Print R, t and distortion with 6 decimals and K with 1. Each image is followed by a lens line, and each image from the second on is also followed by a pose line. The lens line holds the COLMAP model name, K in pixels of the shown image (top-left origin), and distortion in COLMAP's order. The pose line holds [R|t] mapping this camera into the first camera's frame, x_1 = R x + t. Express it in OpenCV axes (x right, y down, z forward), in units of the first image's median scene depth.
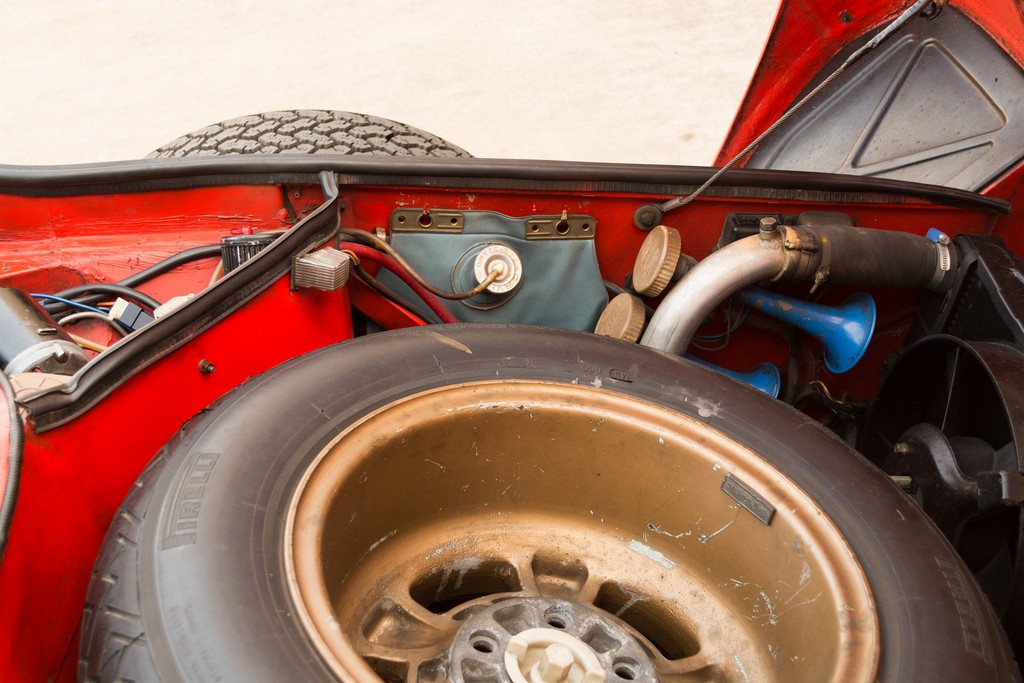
lens RADIAL K [[1422.7, 0, 512.0], [0, 1422.7, 341.5], [0, 0, 1]] dist [-0.008947, -0.066458]
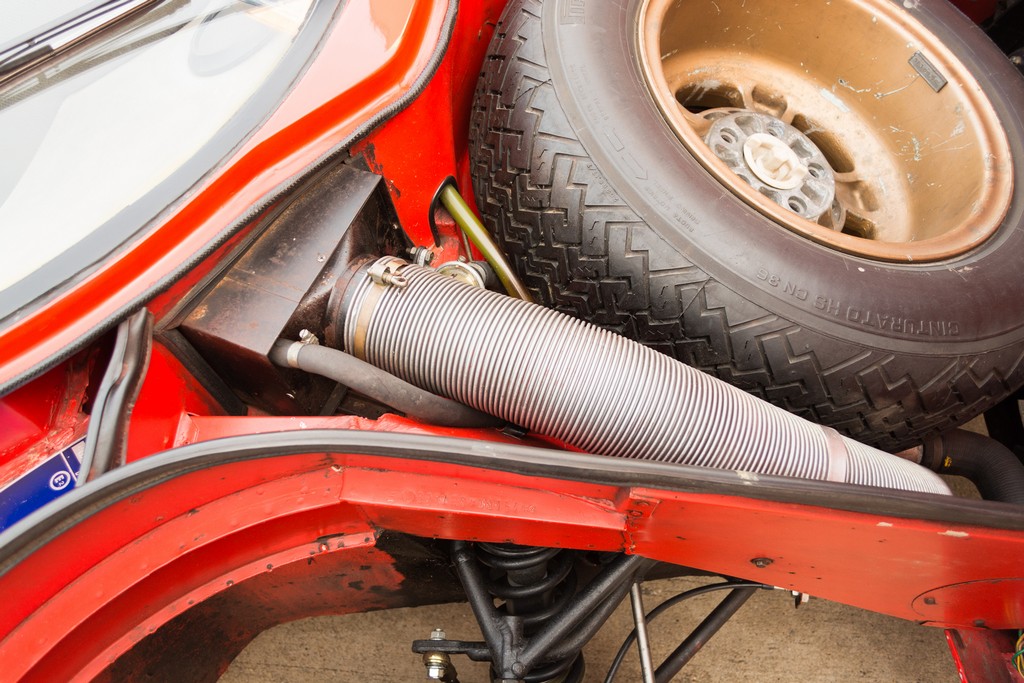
lens RADIAL K [[855.4, 0, 512.0], [0, 855.4, 341.5], [0, 0, 1]] dist [-0.002416, -0.000451]
pose [[0.983418, 0.181307, 0.004057, -0.200954], [-0.168079, 0.902814, 0.395825, 0.085787], [0.068103, -0.389943, 0.918317, 0.072432]]
